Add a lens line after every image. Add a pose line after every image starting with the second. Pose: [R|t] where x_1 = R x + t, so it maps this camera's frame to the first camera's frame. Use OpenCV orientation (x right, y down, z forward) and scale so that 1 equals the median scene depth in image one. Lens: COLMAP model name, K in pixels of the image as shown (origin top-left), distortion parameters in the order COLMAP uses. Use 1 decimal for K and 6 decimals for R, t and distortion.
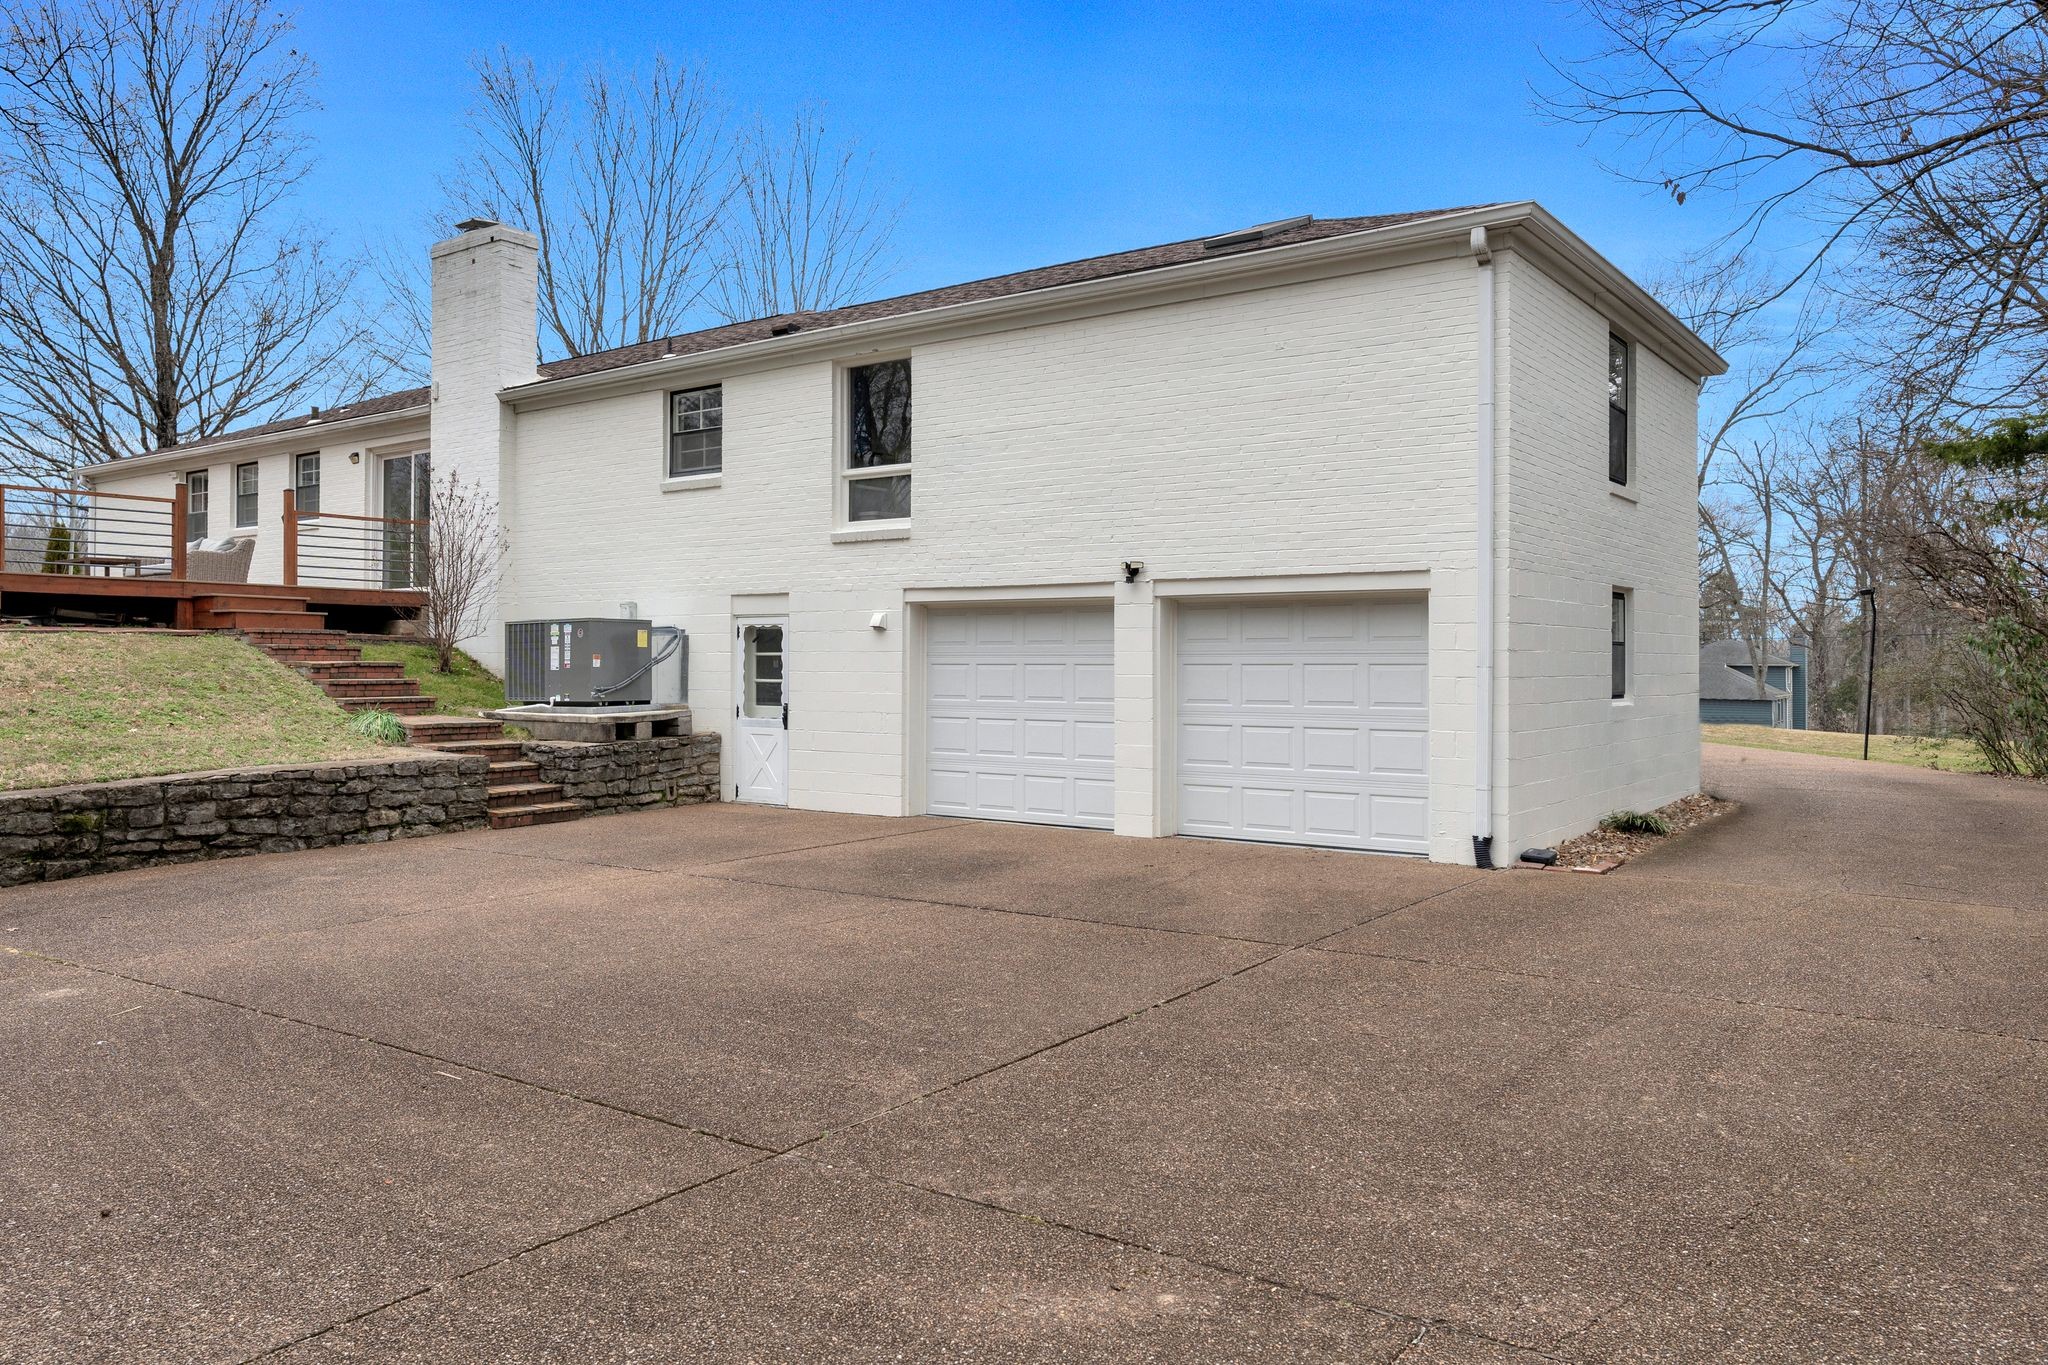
lens RADIAL K [[1451.1, 0, 1024.0], [0, 1451.1, 682.5], [0, 0, 1]] dist [-0.003487, -0.000988]
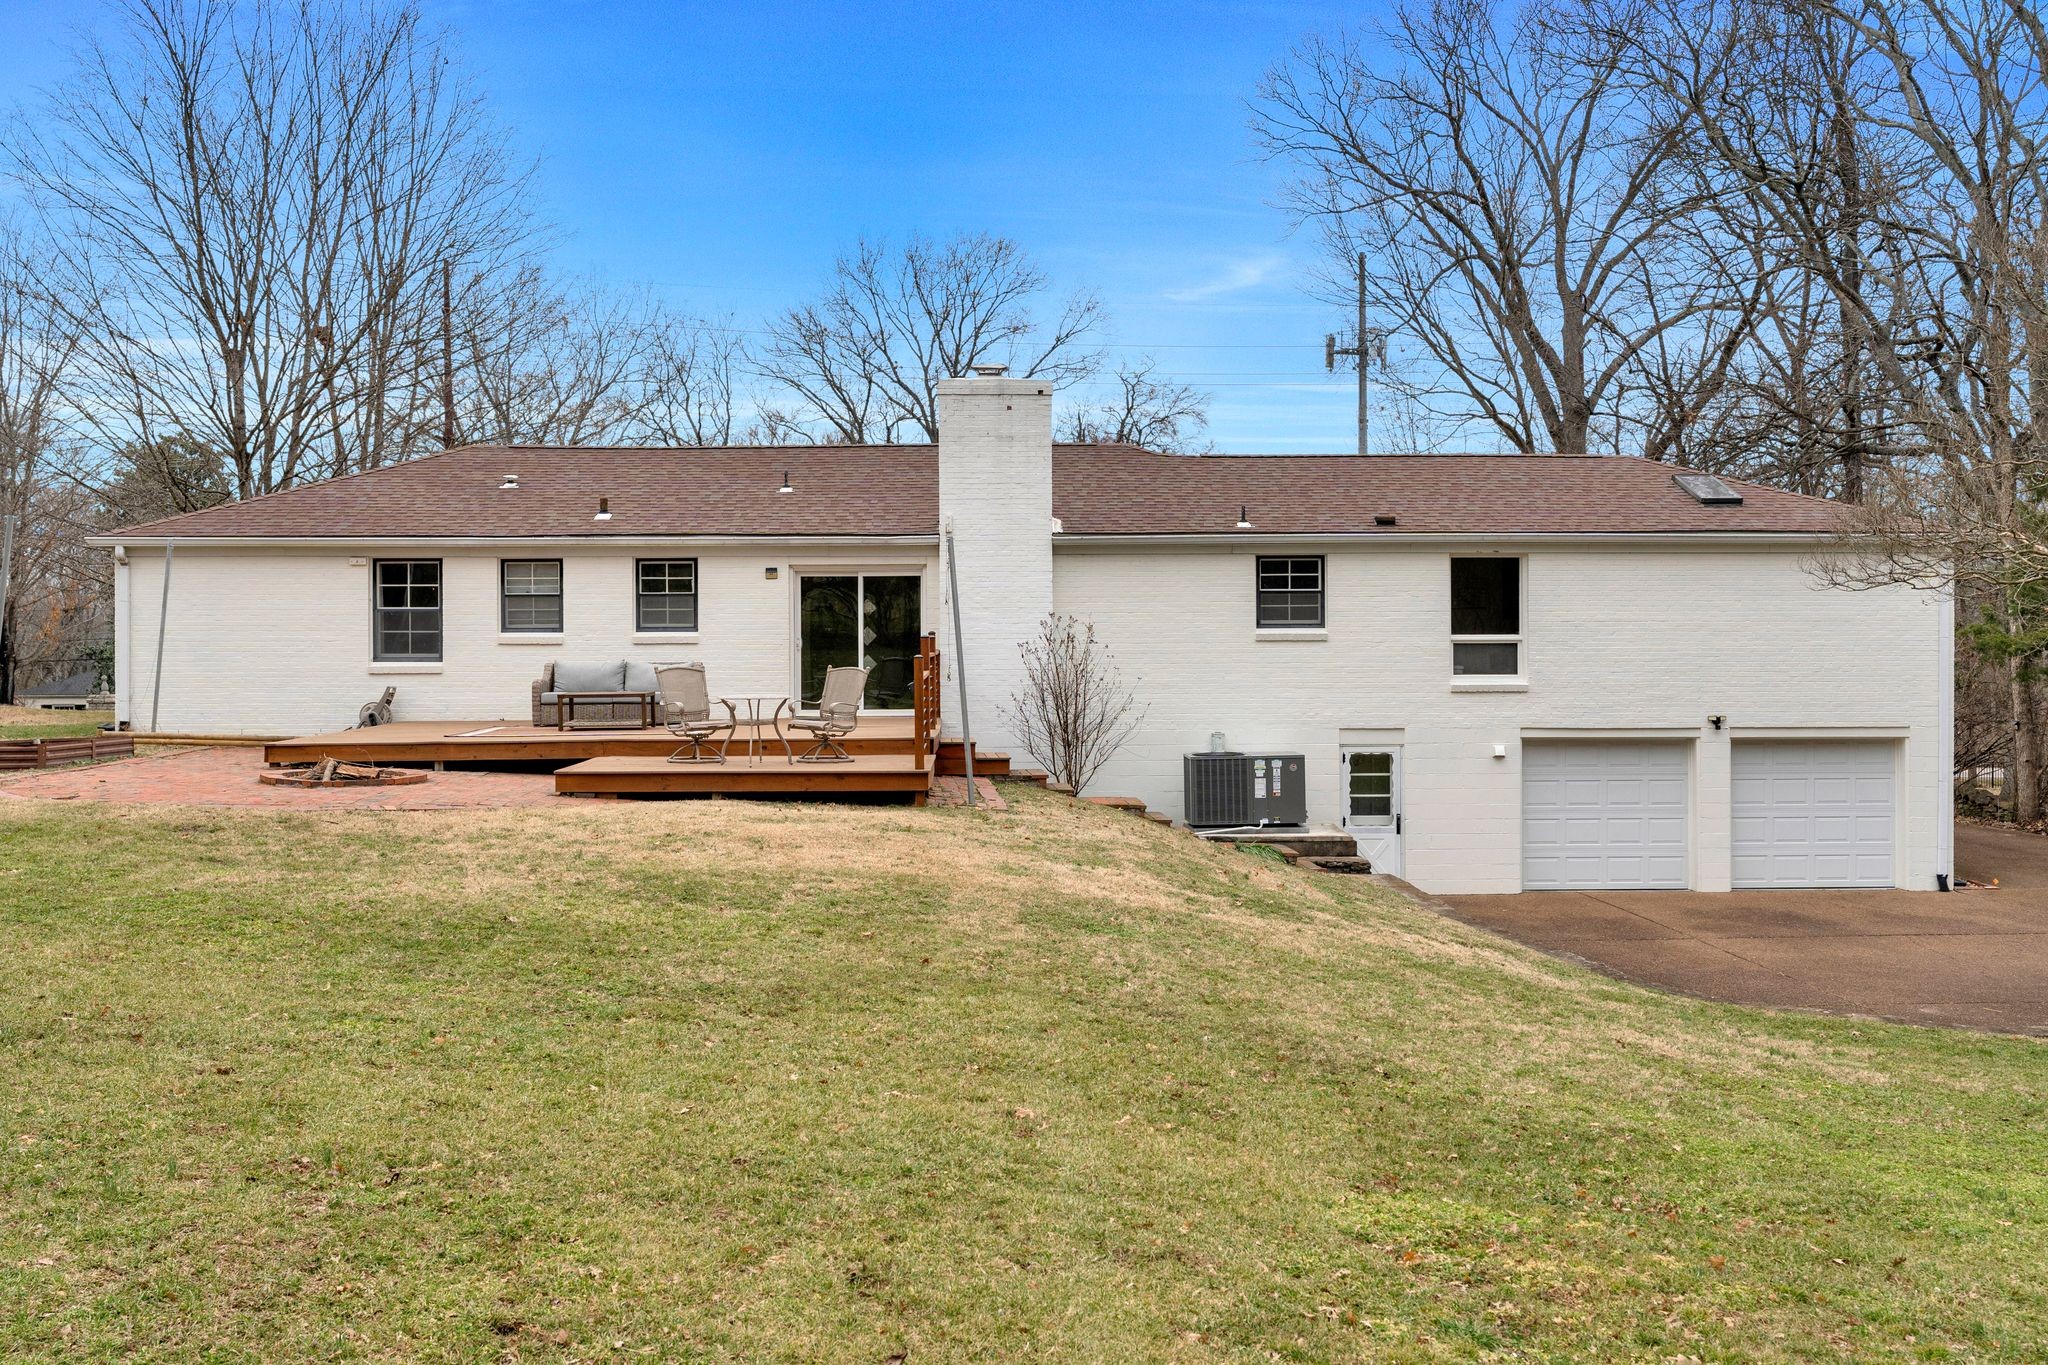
lens RADIAL K [[1945.2, 0, 1031.0], [0, 1945.2, 645.9], [0, 0, 1]] dist [-0.004100, -0.006781]
pose [[0.784224, -0.009327, 0.620408, -1.551674], [0.012183, 0.999926, -0.000368, -0.143752], [-0.620359, 0.007847, 0.784279, -0.153438]]
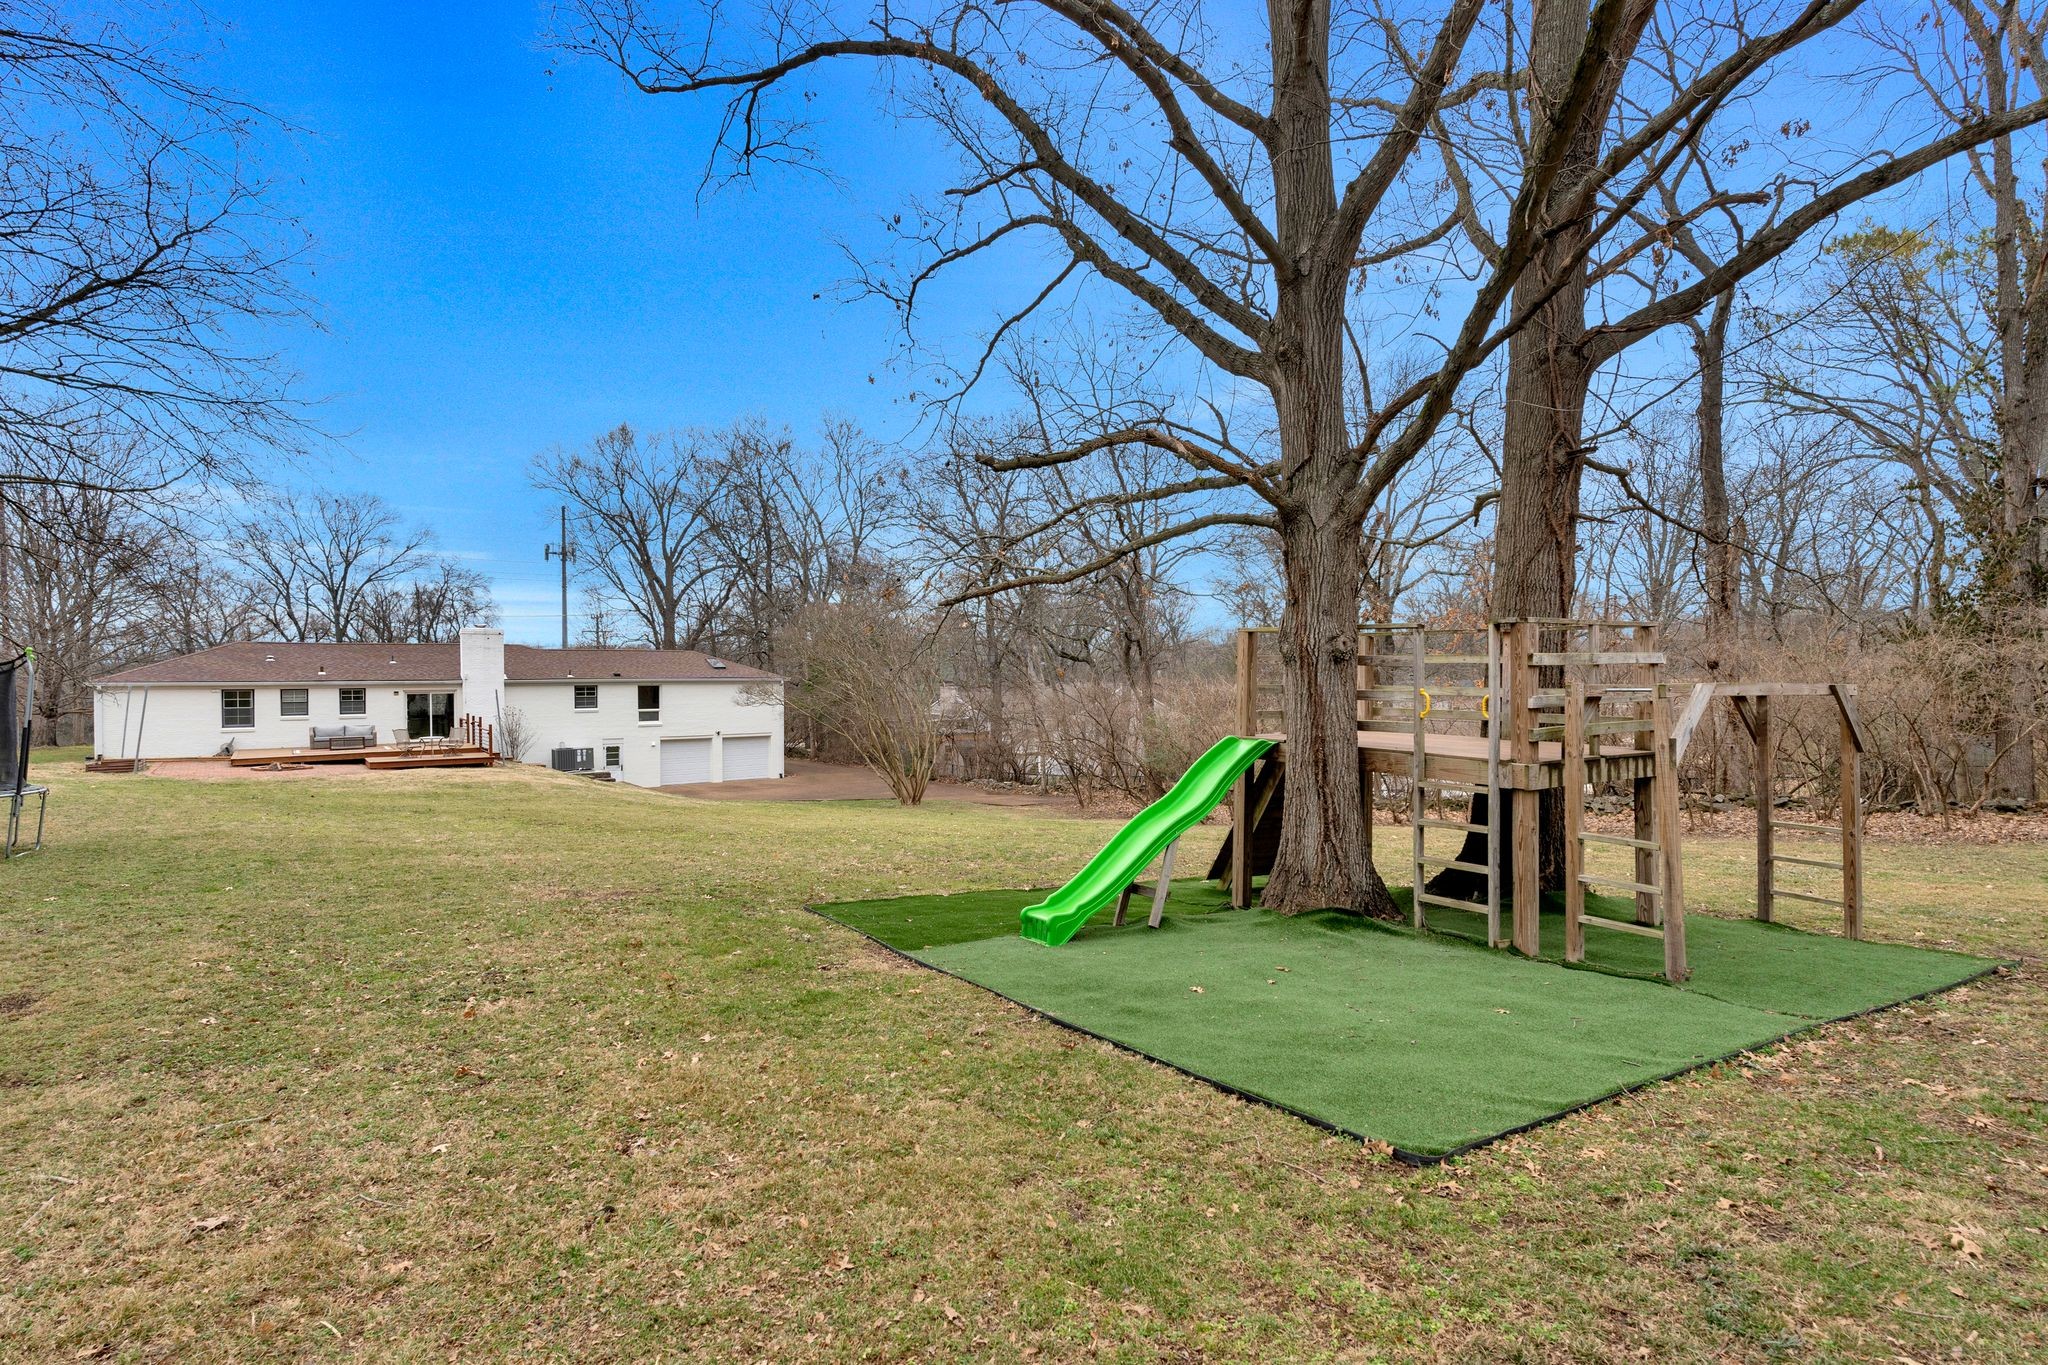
lens RADIAL K [[976.7, 0, 1007.5], [0, 976.7, 667.0], [0, 0, 1]] dist [-0.000607, -0.000170]
pose [[0.287069, 0.005215, 0.957896, -2.655159], [0.018069, 0.999778, -0.010858, -0.226024], [-0.957740, 0.020425, 0.286911, -0.915261]]
